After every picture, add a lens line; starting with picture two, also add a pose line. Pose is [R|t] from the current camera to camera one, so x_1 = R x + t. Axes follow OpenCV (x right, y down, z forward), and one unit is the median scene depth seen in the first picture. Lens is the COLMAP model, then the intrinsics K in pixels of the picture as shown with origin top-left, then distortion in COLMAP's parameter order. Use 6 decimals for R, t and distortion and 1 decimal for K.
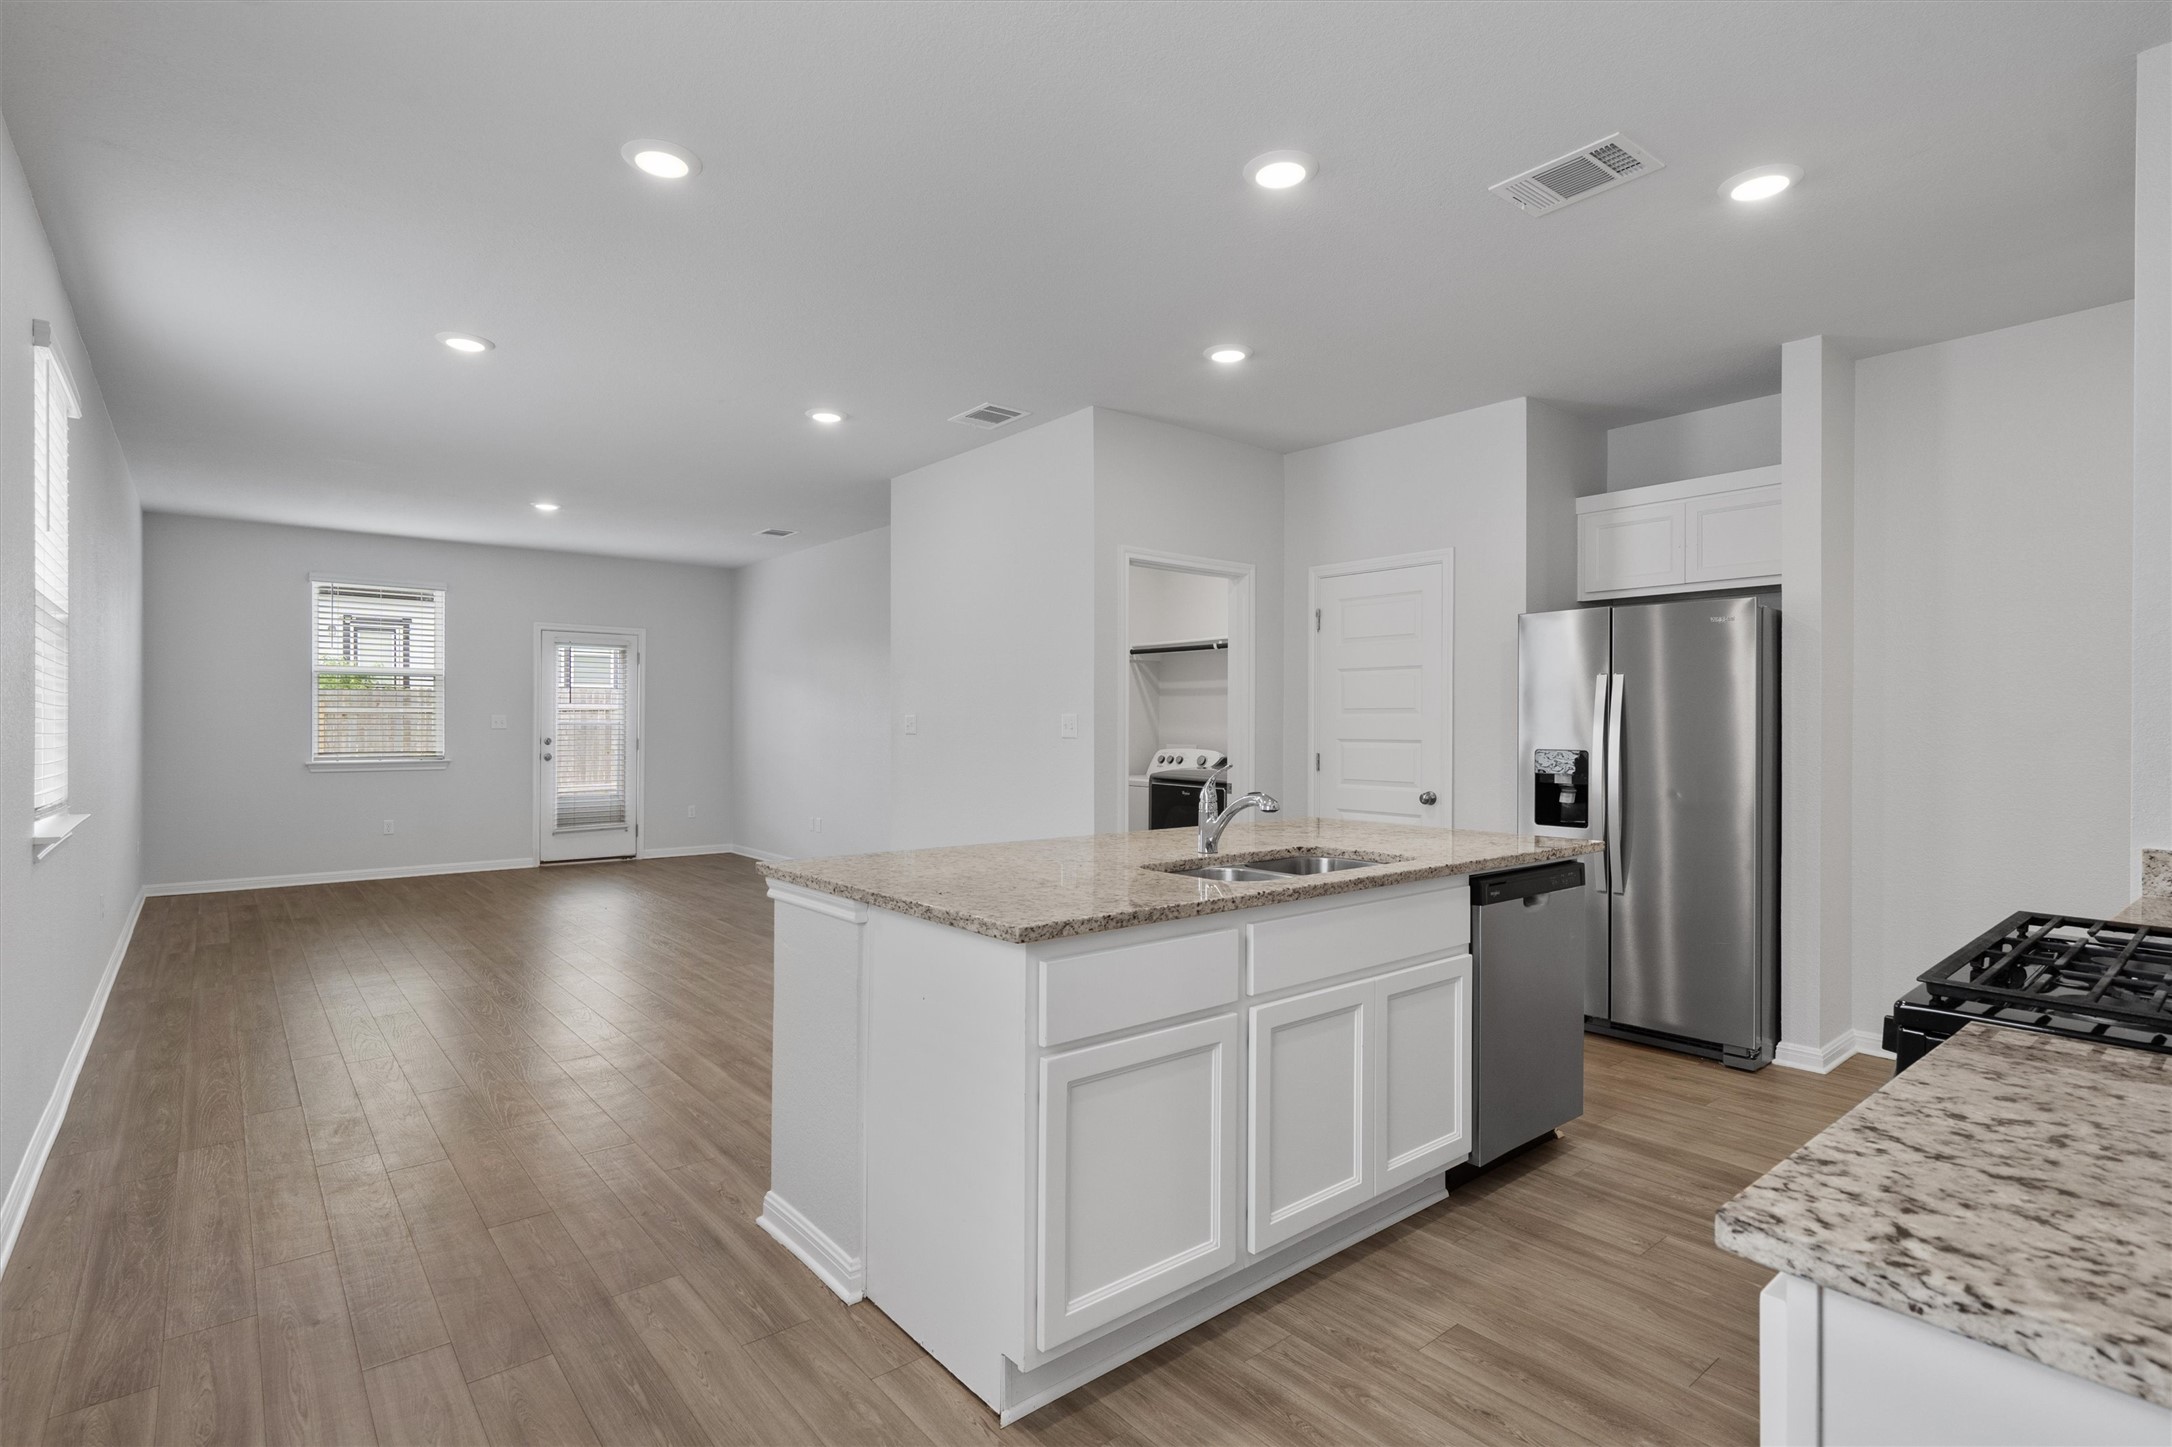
lens RADIAL K [[1054.8, 0, 1073.1], [0, 1054.8, 720.3], [0, 0, 1]] dist [0.003973, -0.000710]
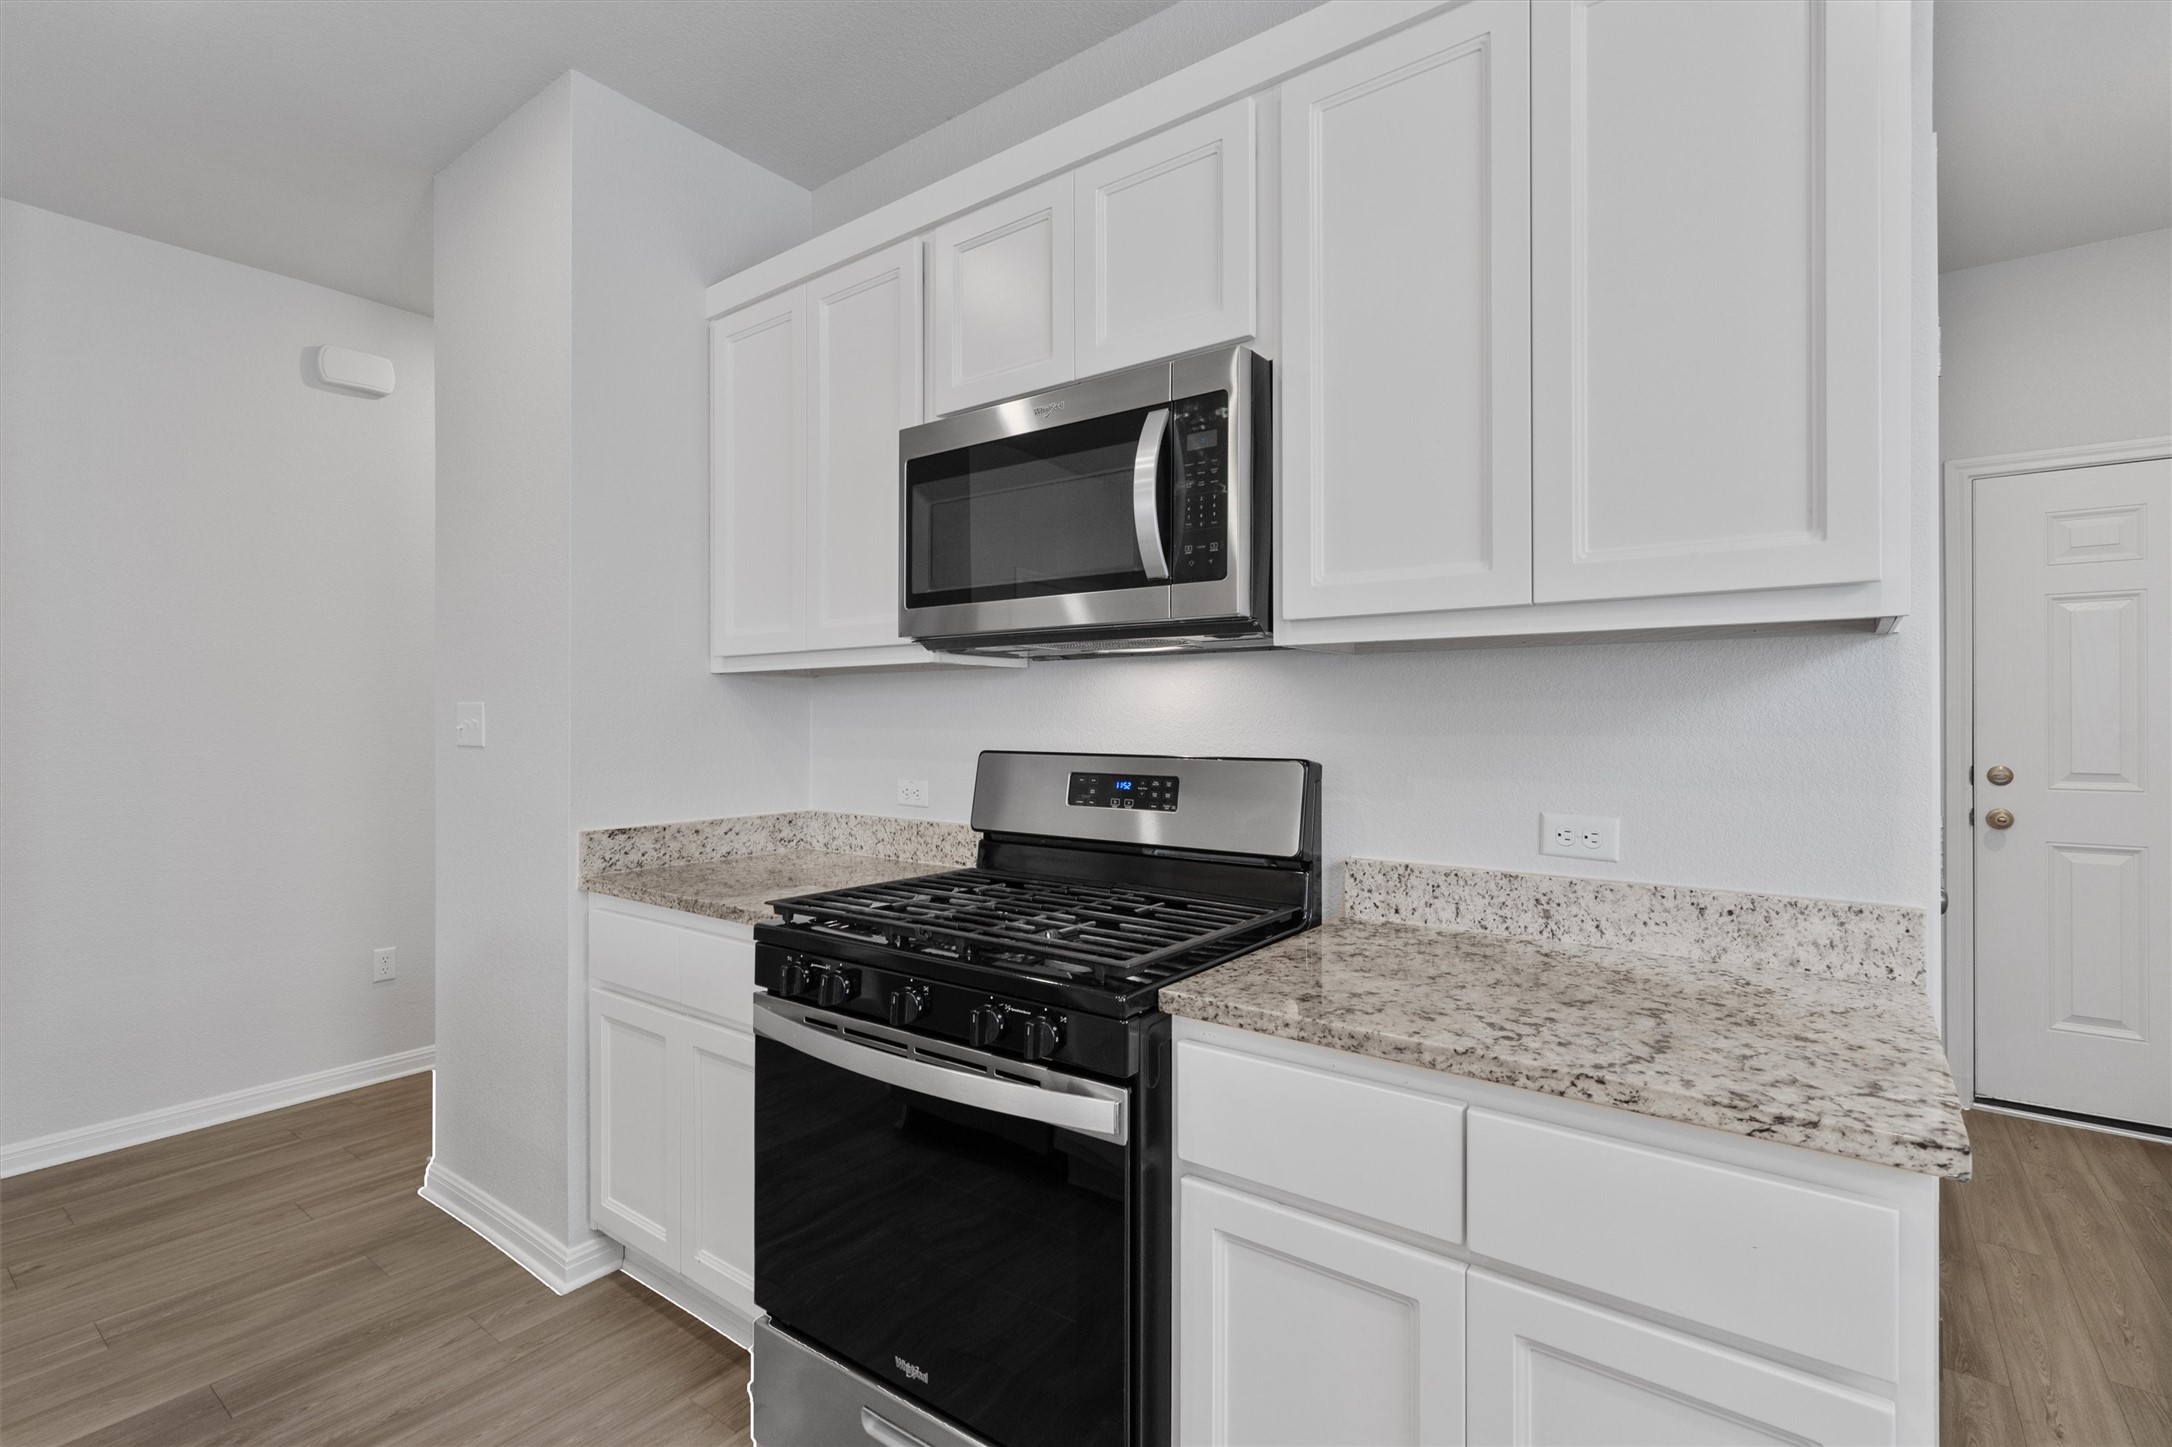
lens RADIAL K [[999.0, 0, 1080.3], [0, 999.0, 716.0], [0, 0, 1]] dist [-0.002433, 0.001978]
pose [[-0.231194, -0.001746, 0.972906, -0.049459], [-0.003805, 0.999992, 0.000890, 0.002590], [-0.972900, -0.003496, -0.231199, 0.546764]]
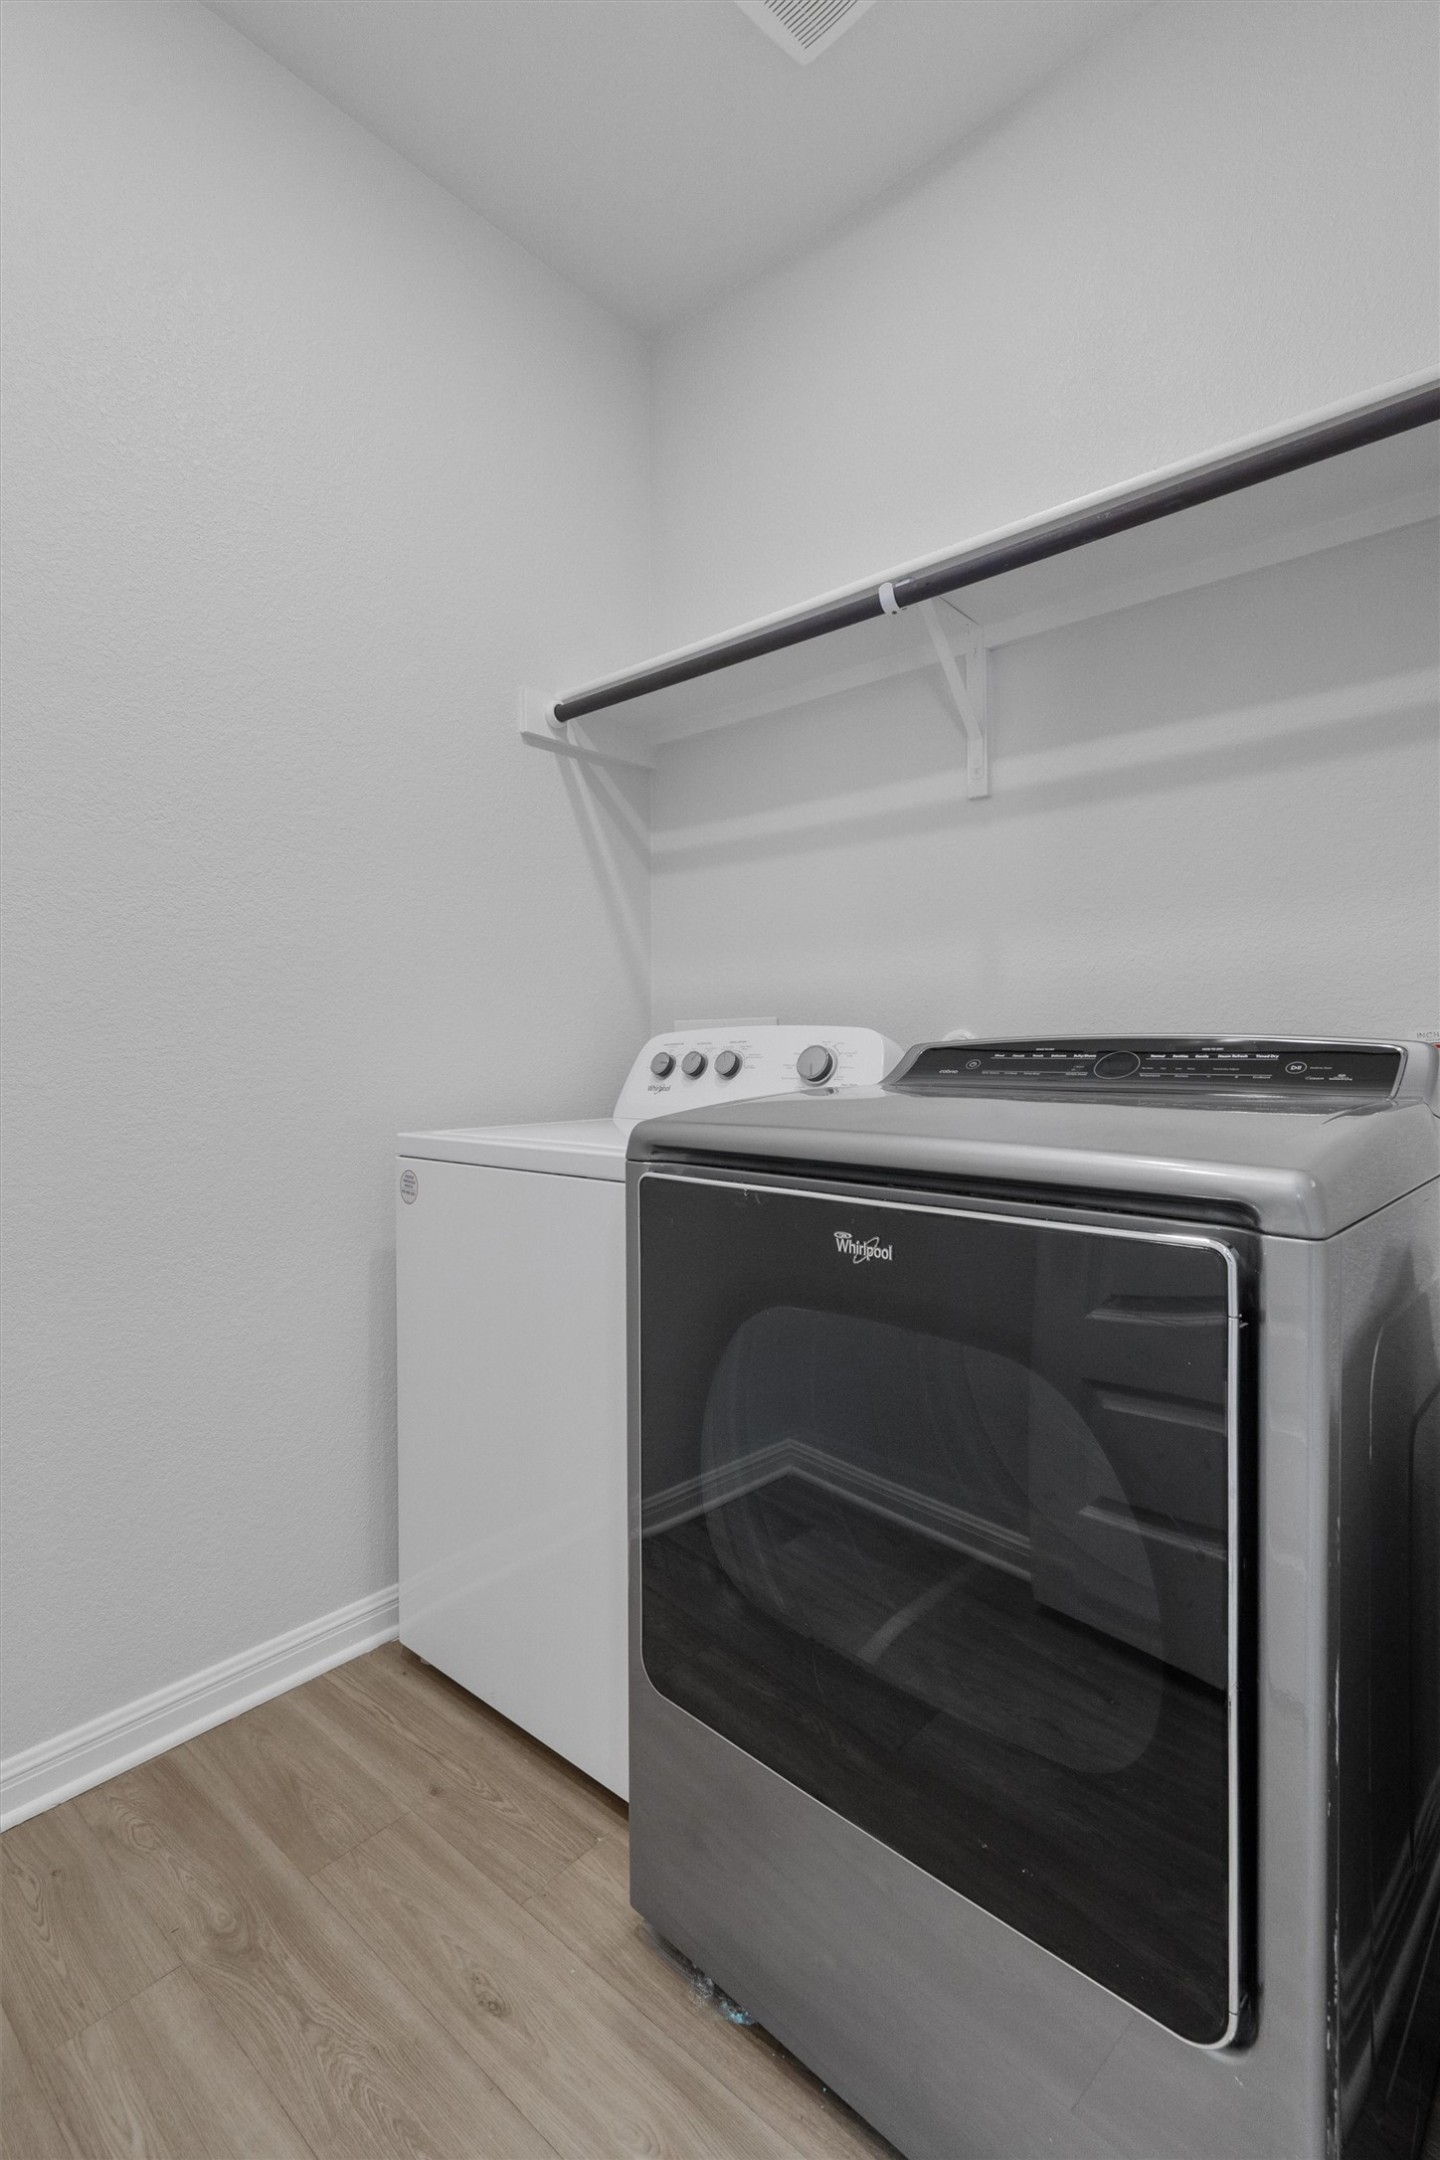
lens RADIAL K [[1049.0, 0, 712.3], [0, 1049.0, 1068.3], [0, 0, 1]] dist [0.003973, -0.000710]
pose [[0.986346, -0.006126, 0.164573, 0.114402], [0.003269, 0.999839, 0.017628, 0.076744], [-0.164654, -0.016849, 0.986207, 1.653803]]
